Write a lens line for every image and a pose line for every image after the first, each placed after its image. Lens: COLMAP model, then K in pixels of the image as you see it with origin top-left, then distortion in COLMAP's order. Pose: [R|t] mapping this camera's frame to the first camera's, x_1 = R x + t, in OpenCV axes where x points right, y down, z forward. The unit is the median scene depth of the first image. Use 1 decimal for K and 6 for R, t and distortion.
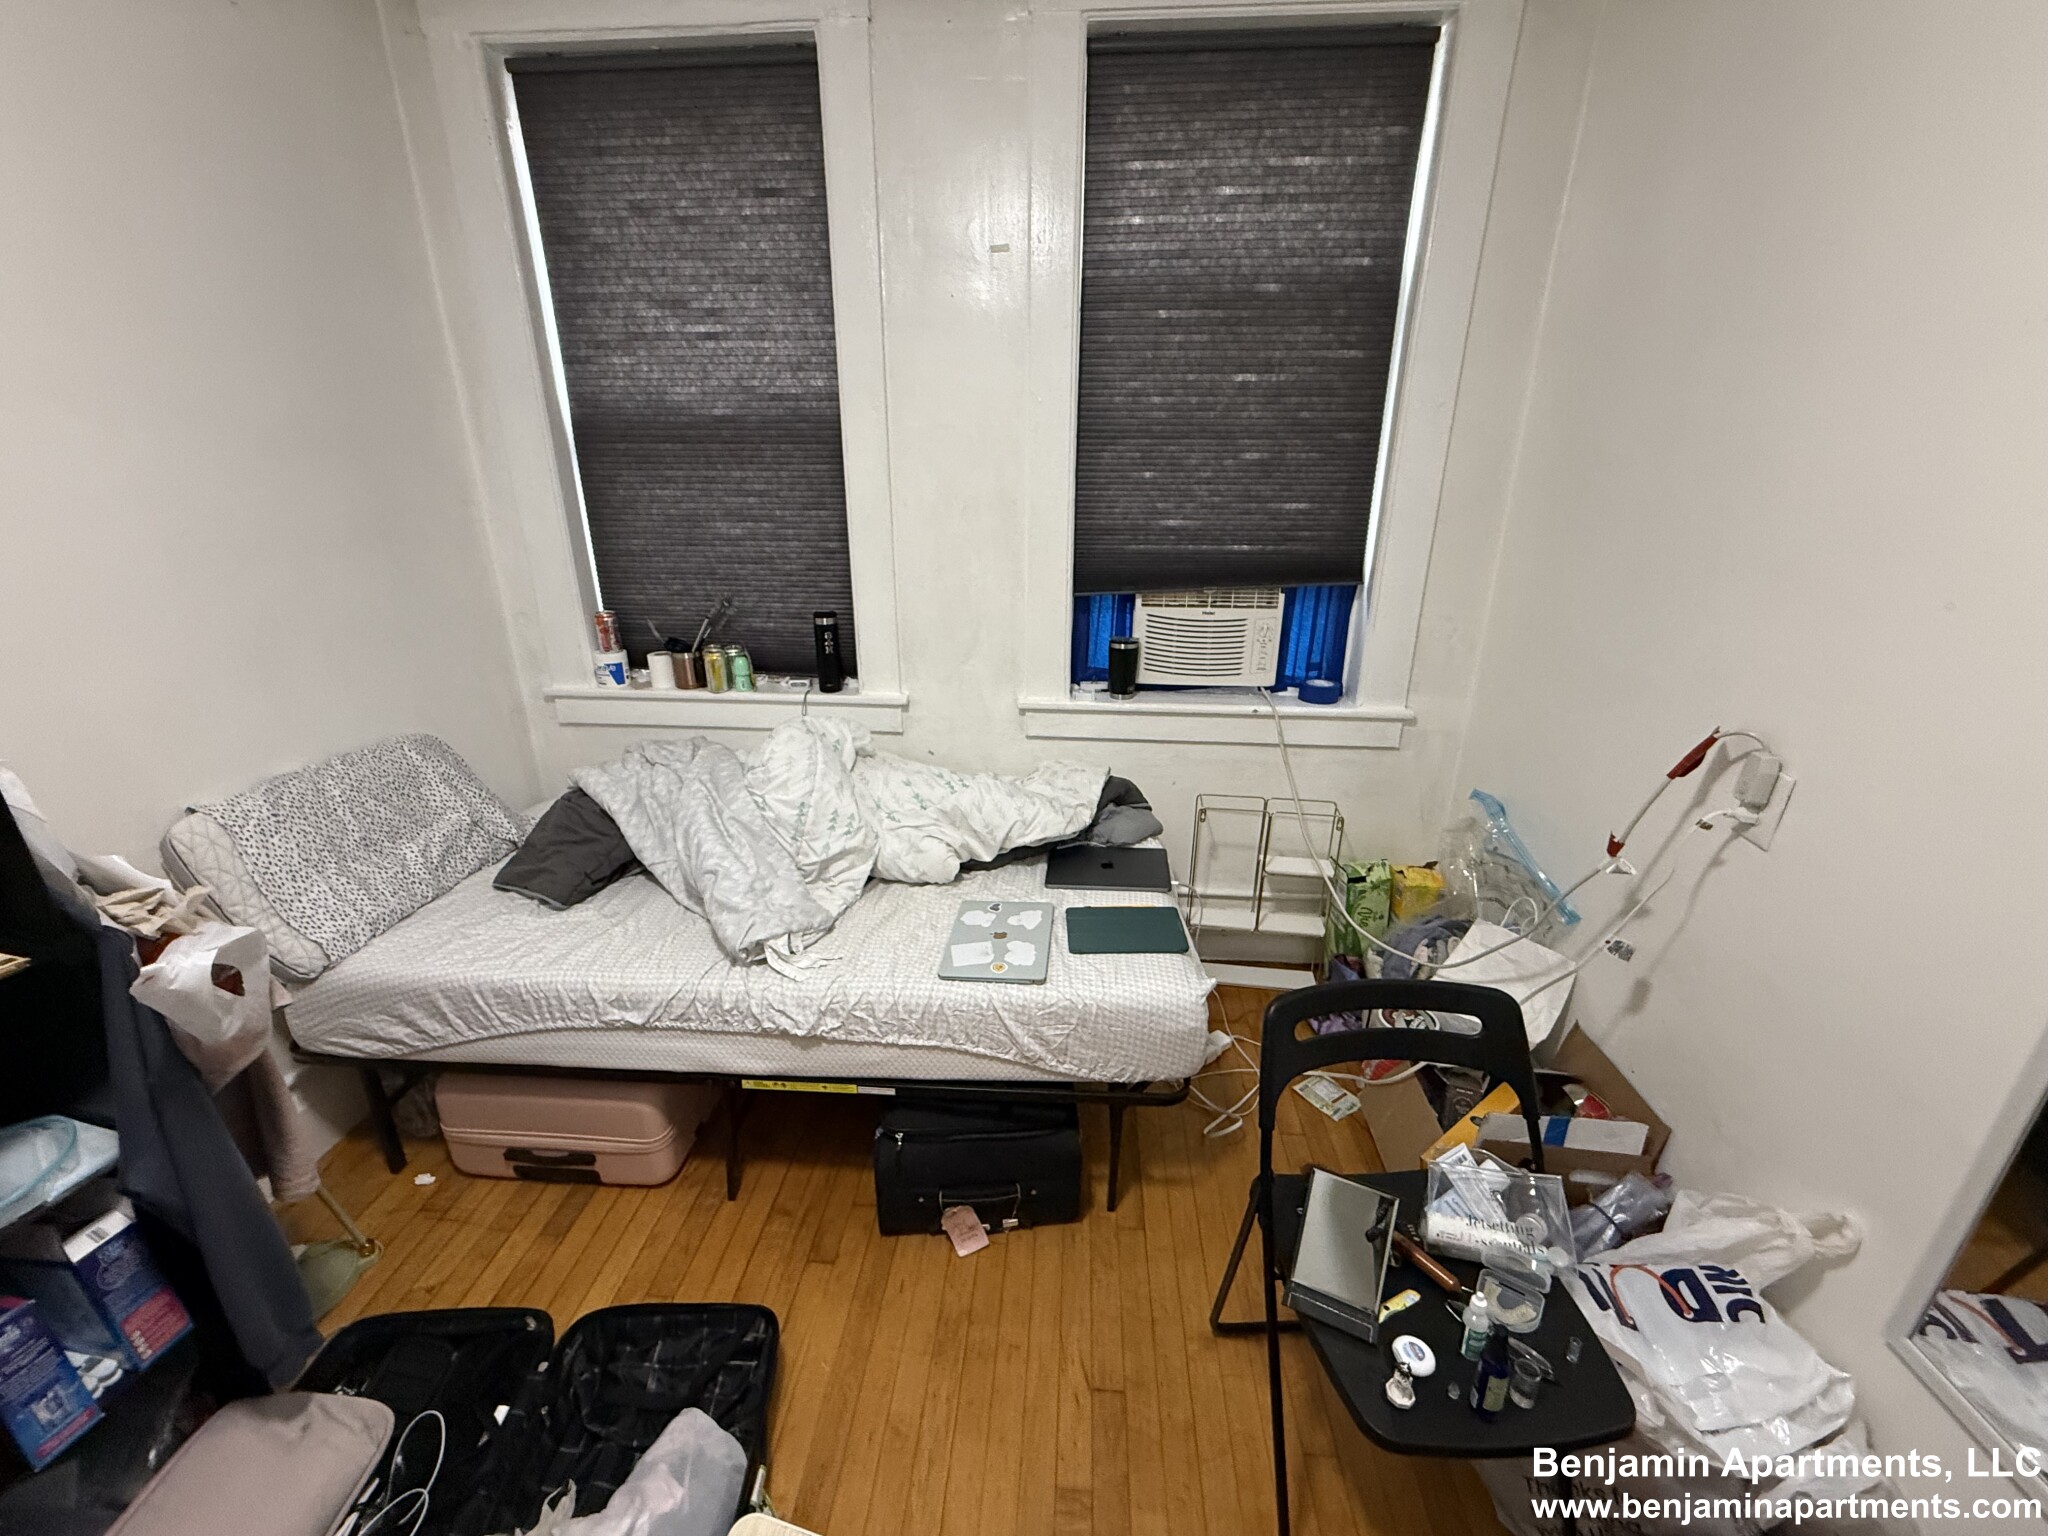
lens RADIAL K [[817.7, 0, 1016.0], [0, 817.7, 765.4], [0, 0, 1]] dist [0.001253, 0.000030]
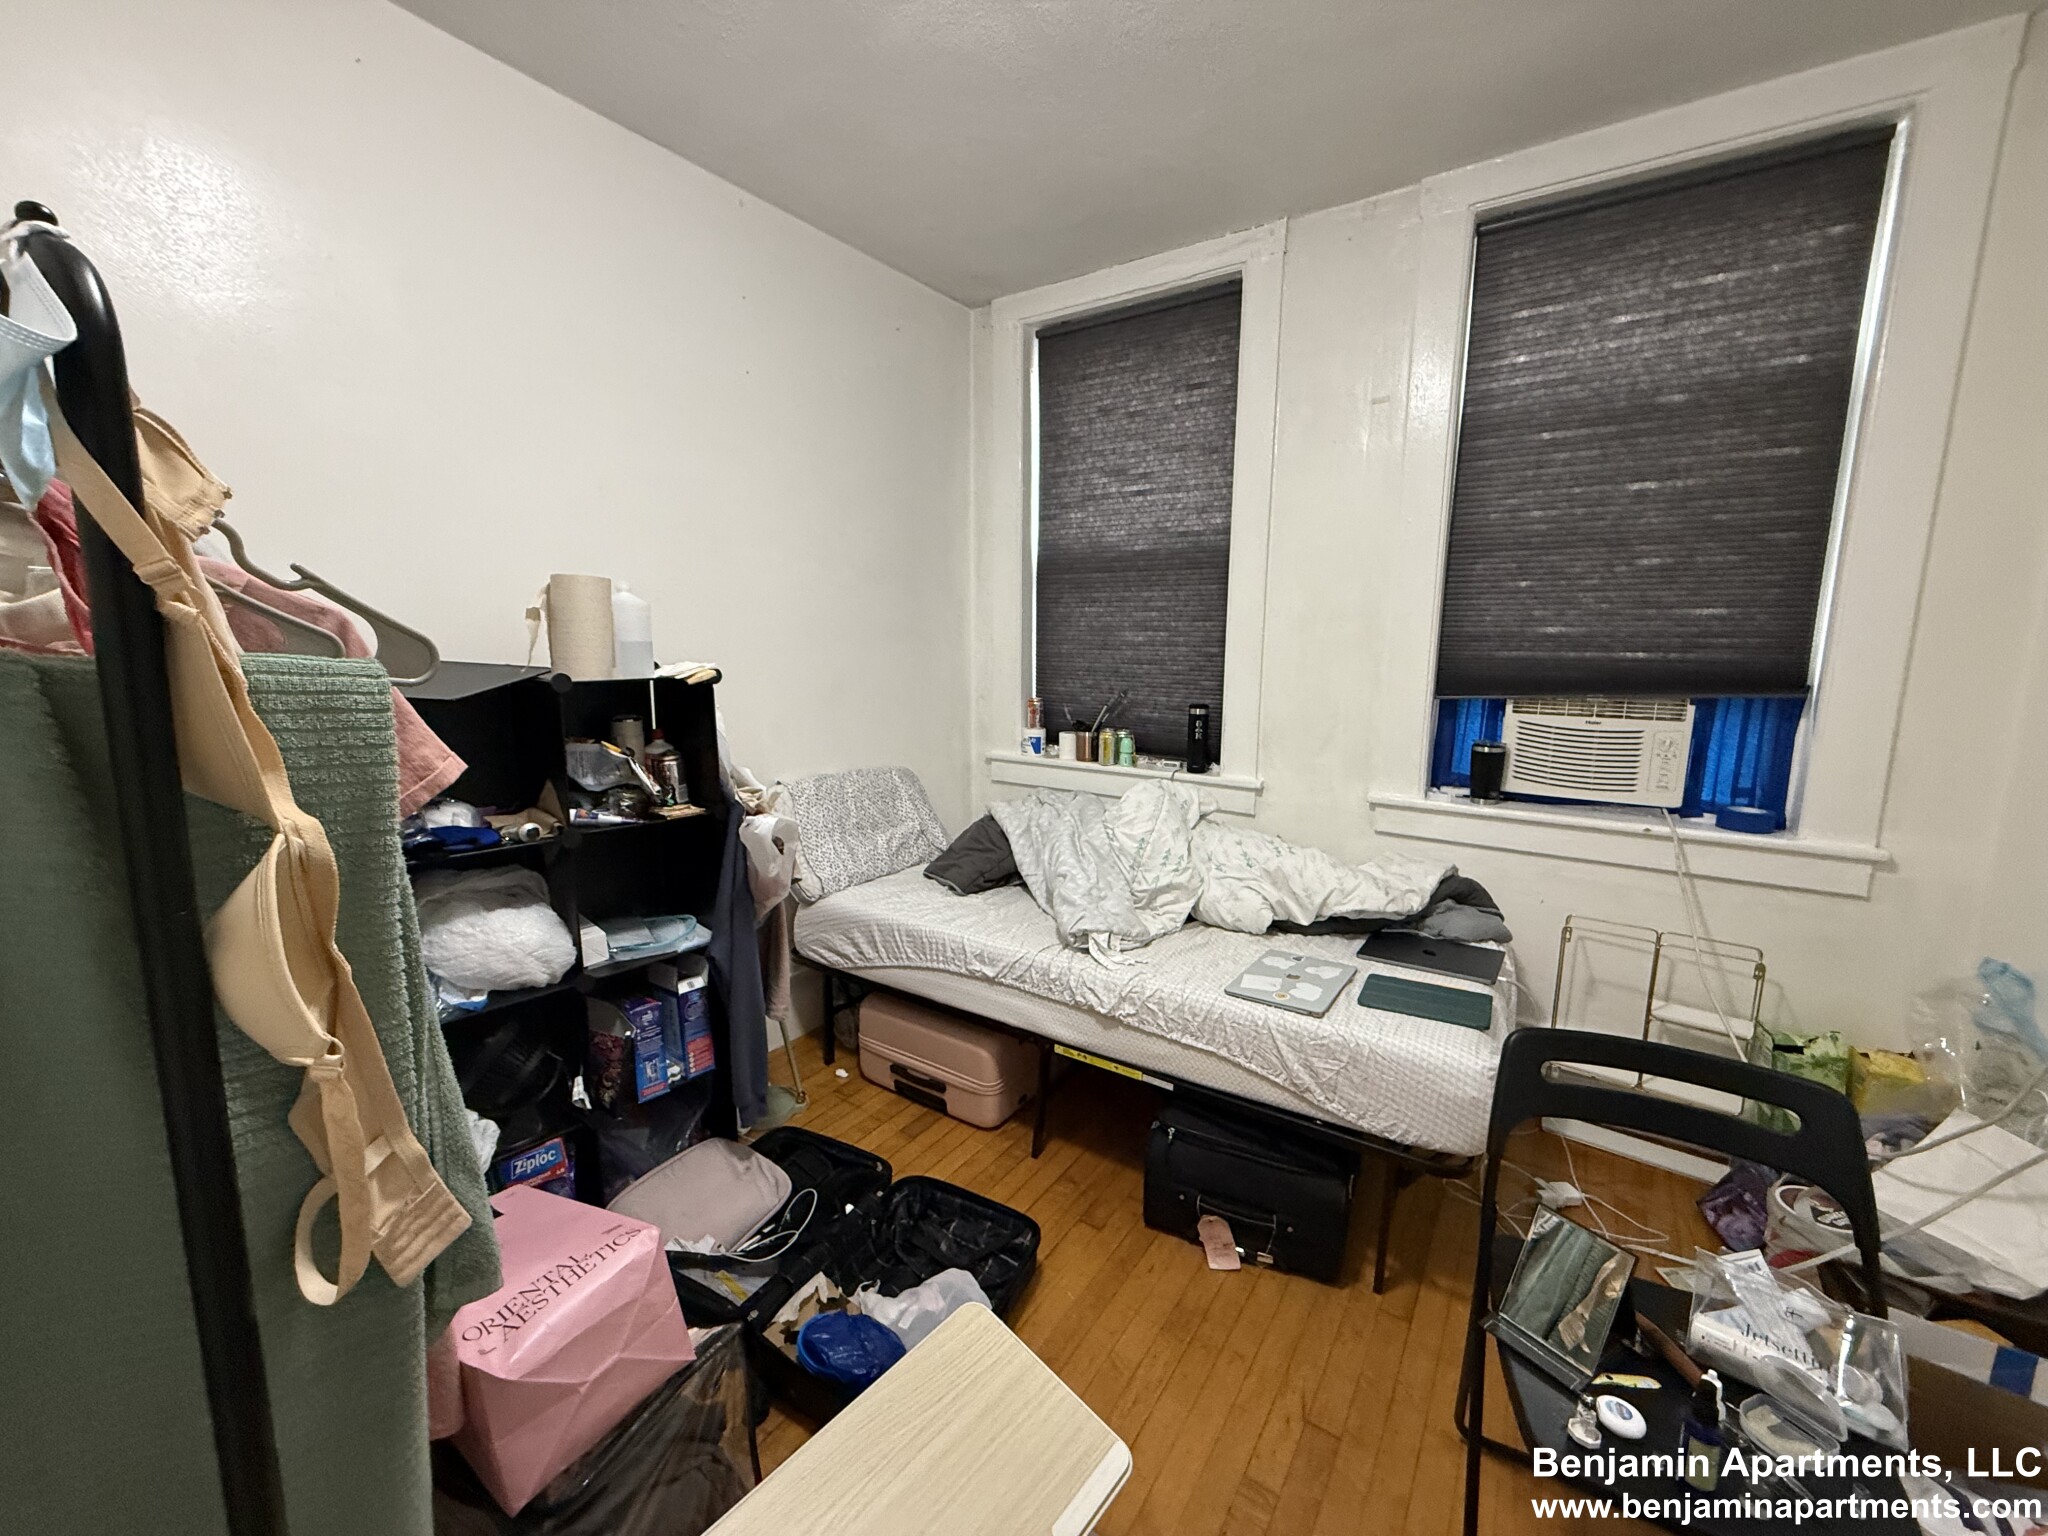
lens RADIAL K [[817.7, 0, 1016.0], [0, 817.7, 765.4], [0, 0, 1]] dist [0.001253, 0.000030]
pose [[0.865100, 0.082815, -0.494716, 0.151140], [-0.175316, 0.973994, -0.143527, 0.133904], [0.469964, 0.210897, 0.857121, -0.133919]]
